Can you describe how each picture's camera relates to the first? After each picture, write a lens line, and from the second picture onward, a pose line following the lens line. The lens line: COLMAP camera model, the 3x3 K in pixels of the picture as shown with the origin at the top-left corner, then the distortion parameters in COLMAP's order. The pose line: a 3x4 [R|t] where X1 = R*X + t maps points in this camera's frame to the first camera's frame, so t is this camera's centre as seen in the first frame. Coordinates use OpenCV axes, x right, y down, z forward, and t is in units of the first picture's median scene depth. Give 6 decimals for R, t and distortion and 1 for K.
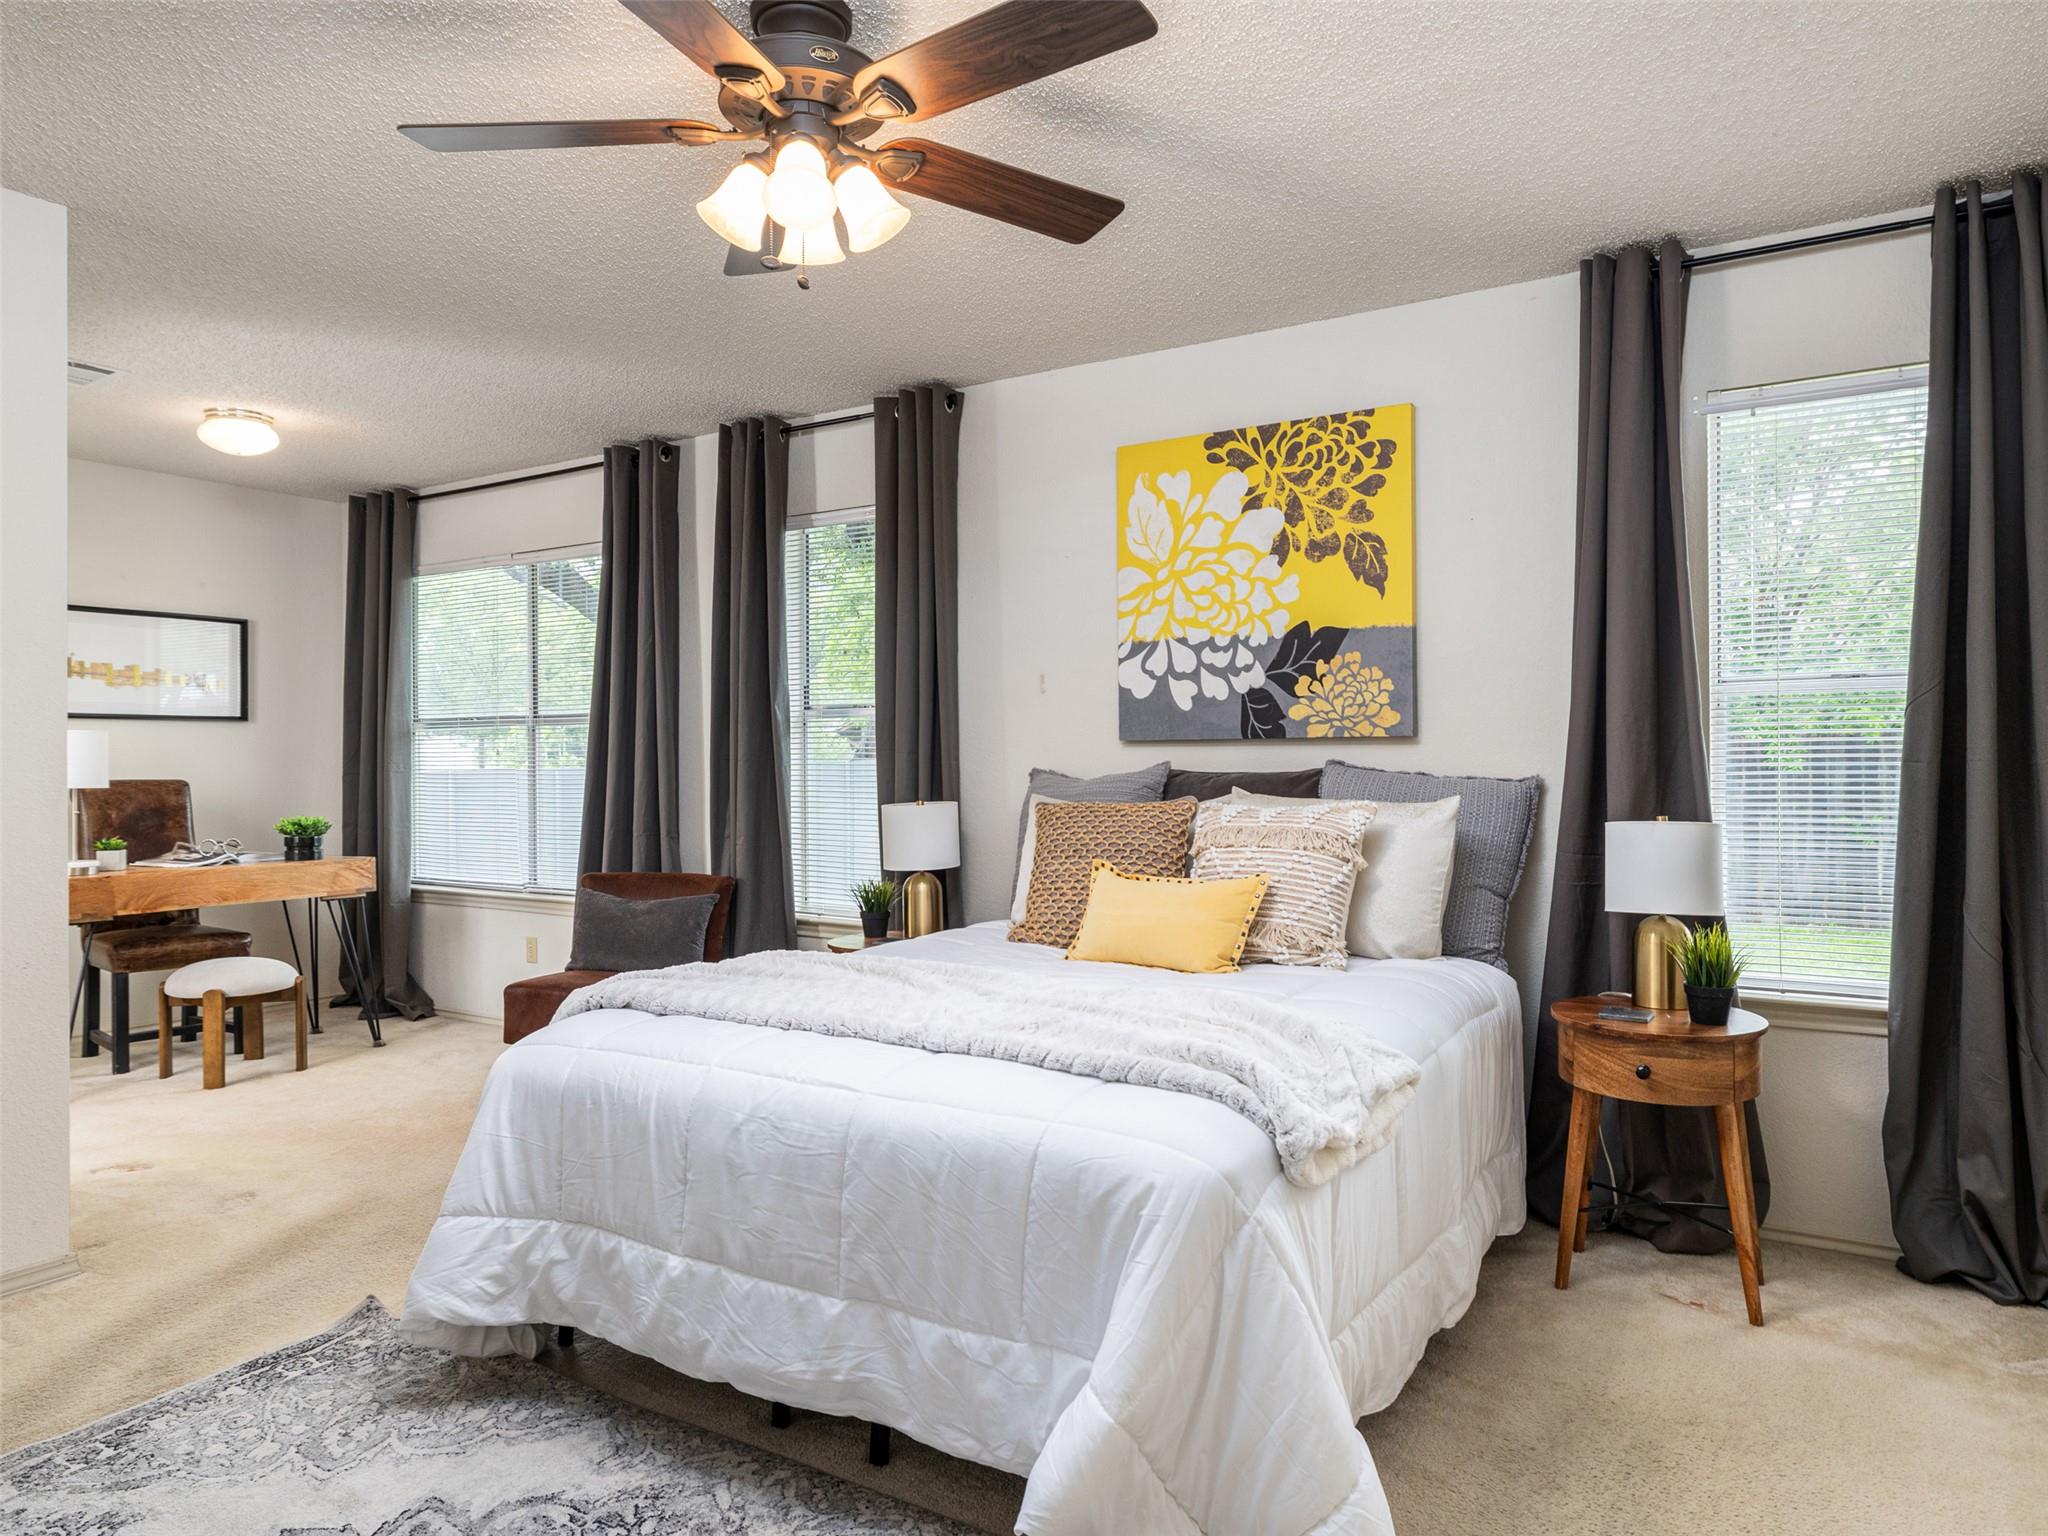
lens RADIAL K [[1321.1, 0, 1024.0], [0, 1321.1, 768.0], [0, 0, 1]] dist [0.002398, -0.001612]
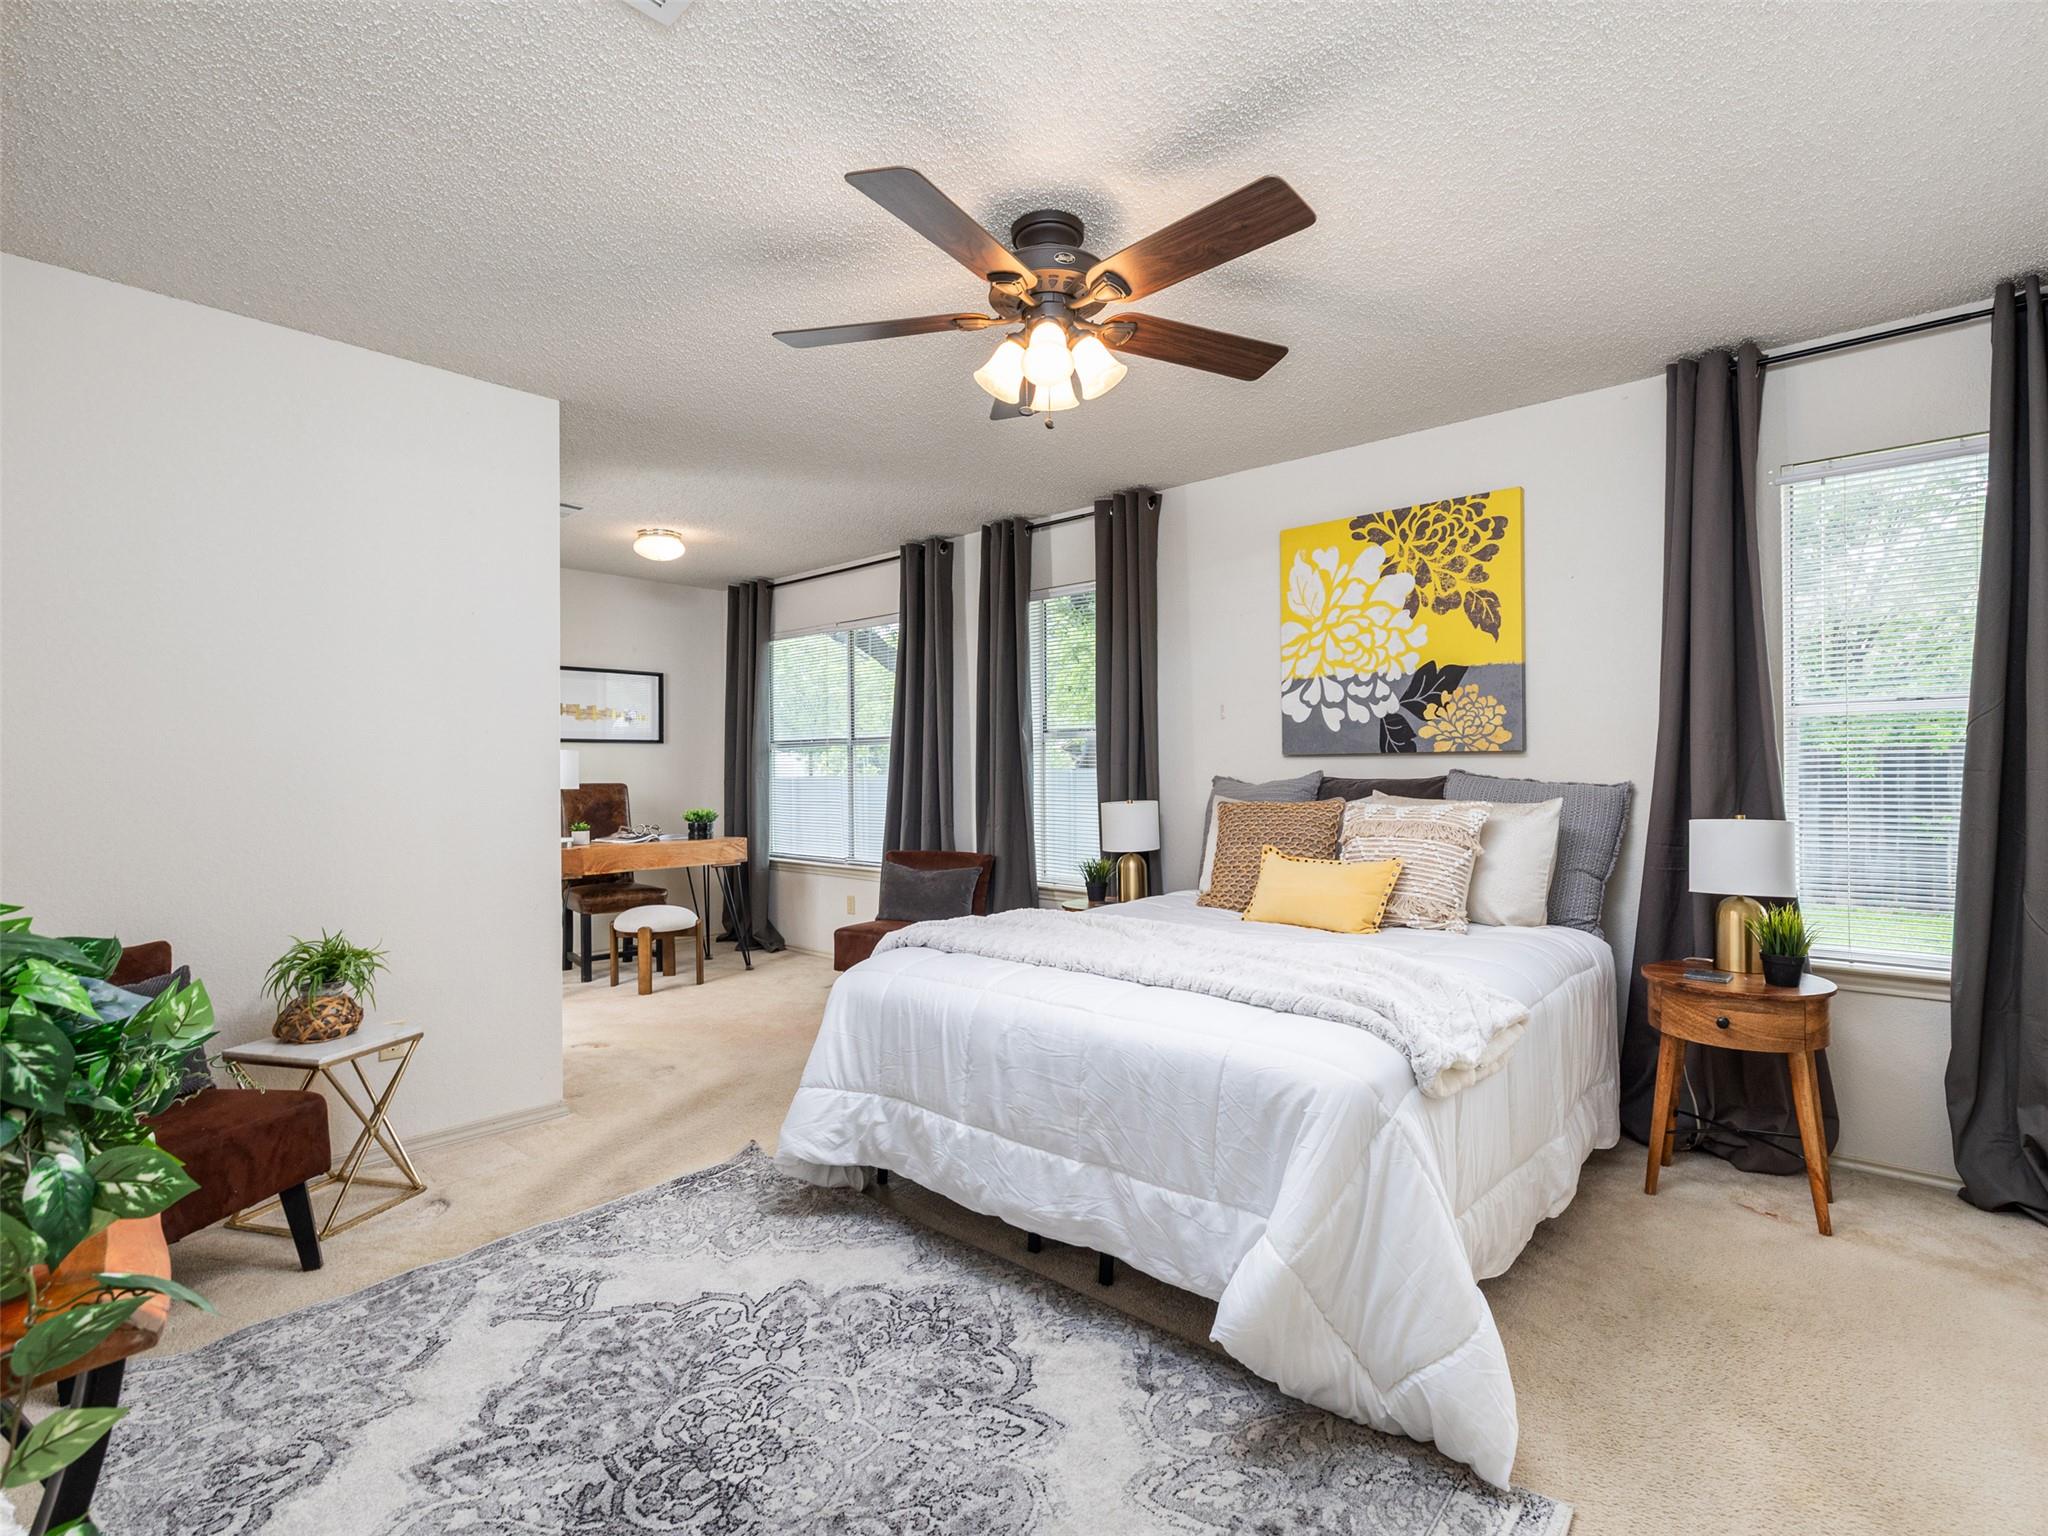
lens RADIAL K [[1002.1, 0, 1026.0], [0, 1002.1, 772.8], [0, 0, 1]] dist [-0.002013, 0.000948]
pose [[0.985052, -0.000470, -0.172255, -0.008219], [0.000116, 0.999998, -0.002065, -0.000904], [0.172256, 0.002014, 0.985050, -0.025198]]
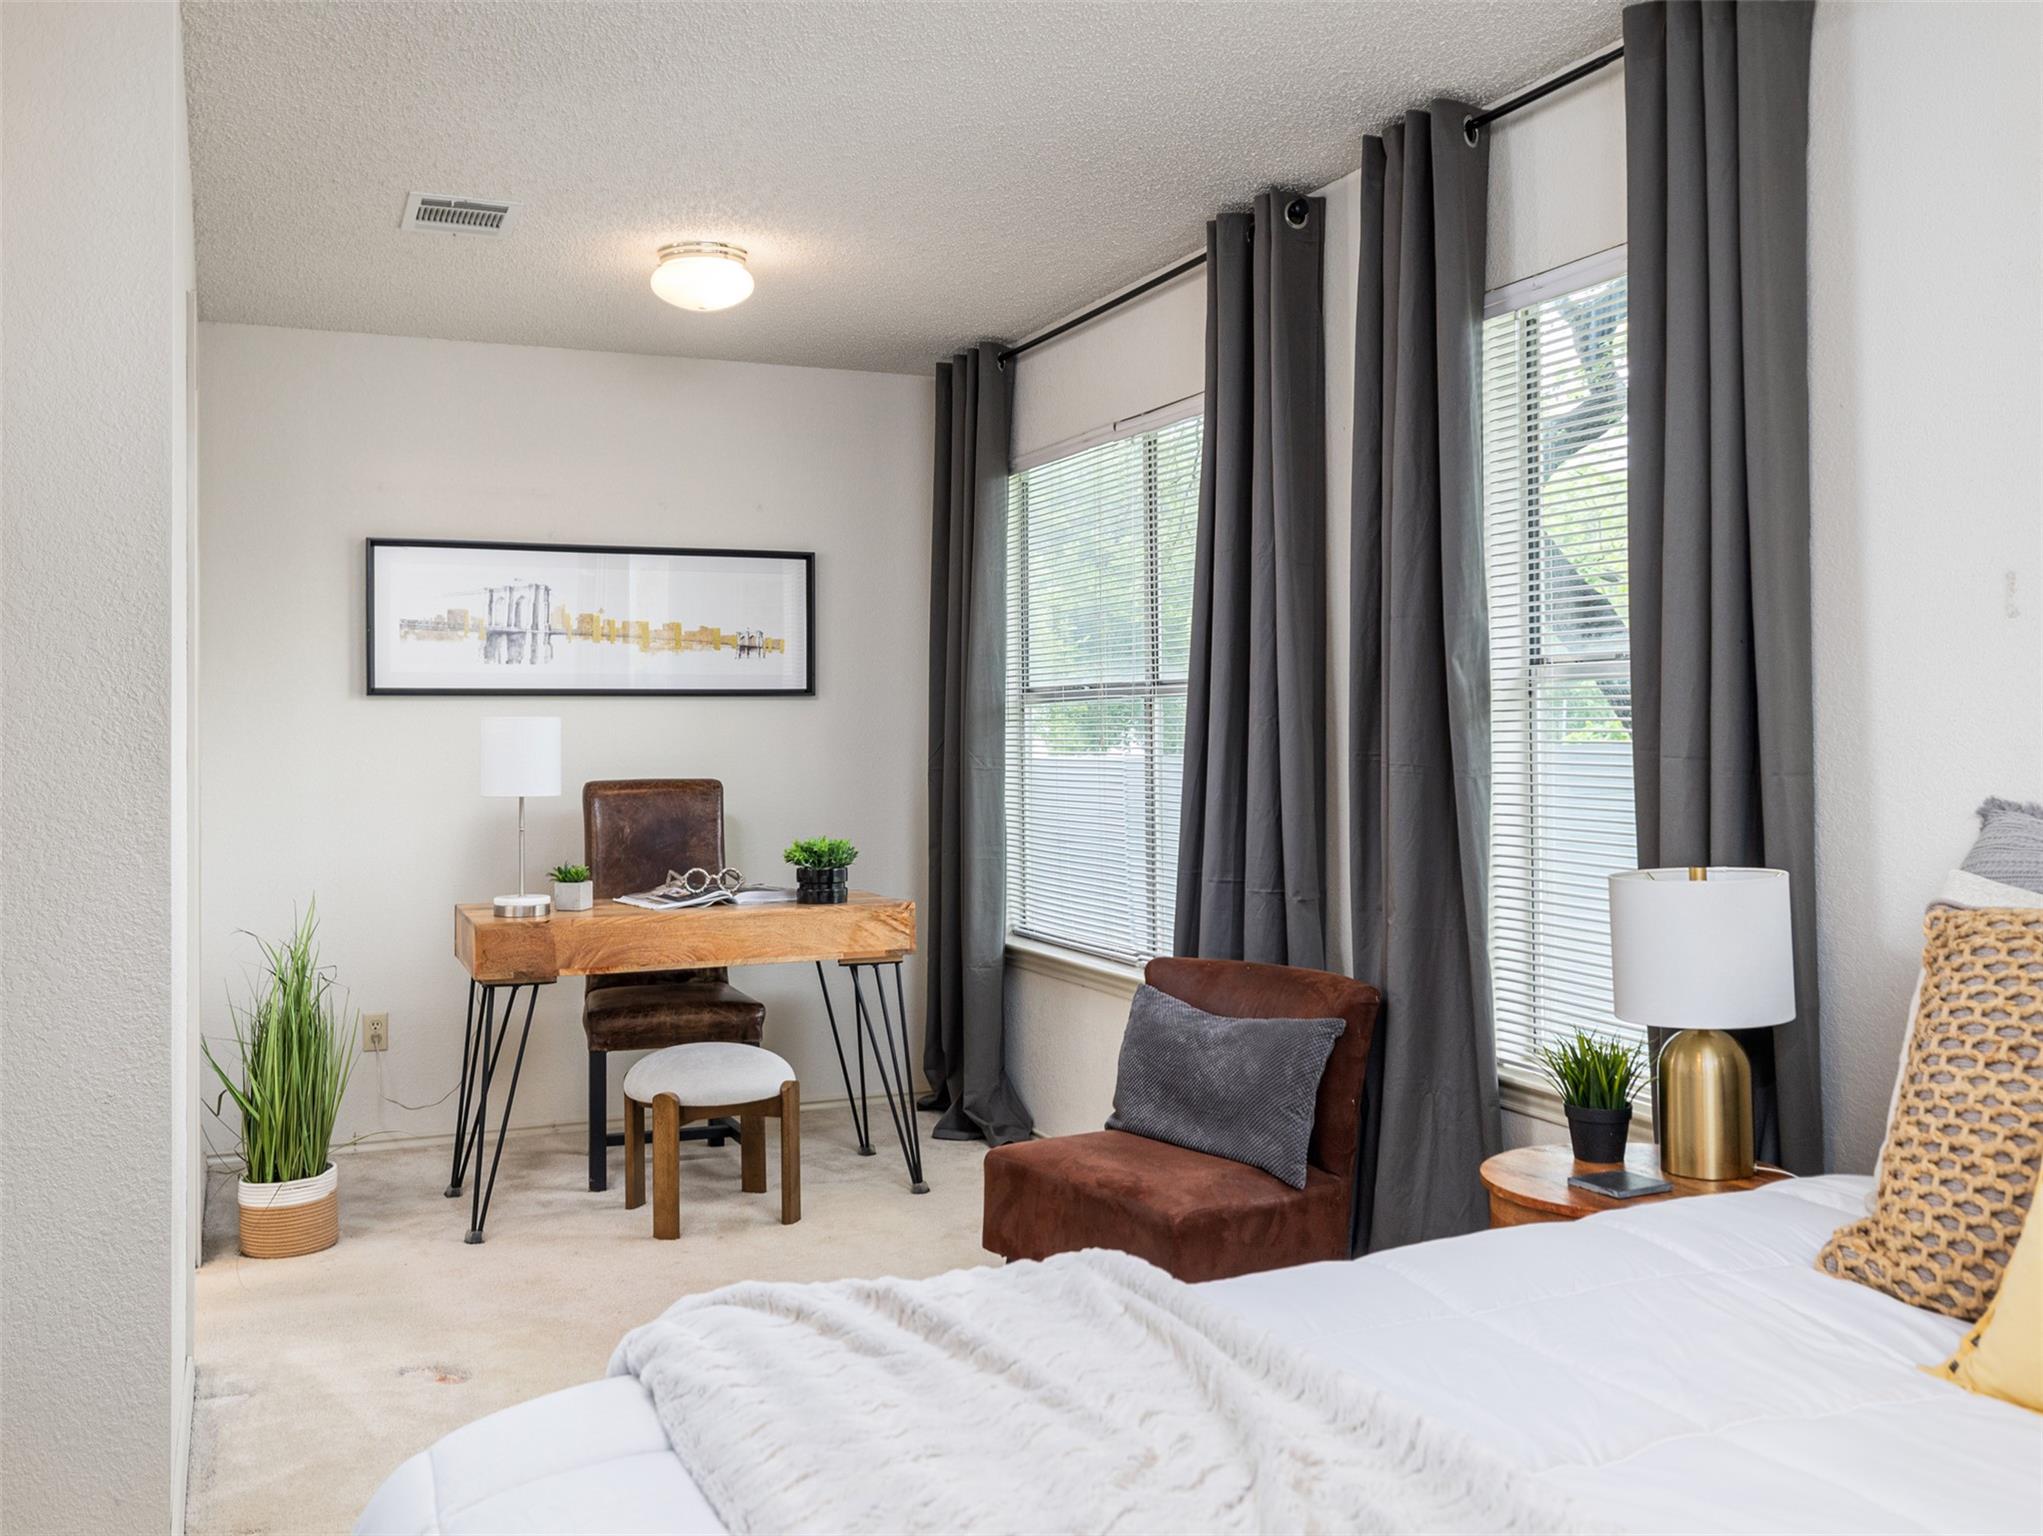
lens RADIAL K [[1819.4, 0, 1025.2], [0, 1819.4, 707.1], [0, 0, 1]] dist [-0.001837, -0.002637]
pose [[0.824877, -0.008650, -0.565246, 0.095847], [0.000193, 0.999887, -0.015019, -0.023423], [0.565312, 0.012280, 0.824786, 0.422769]]
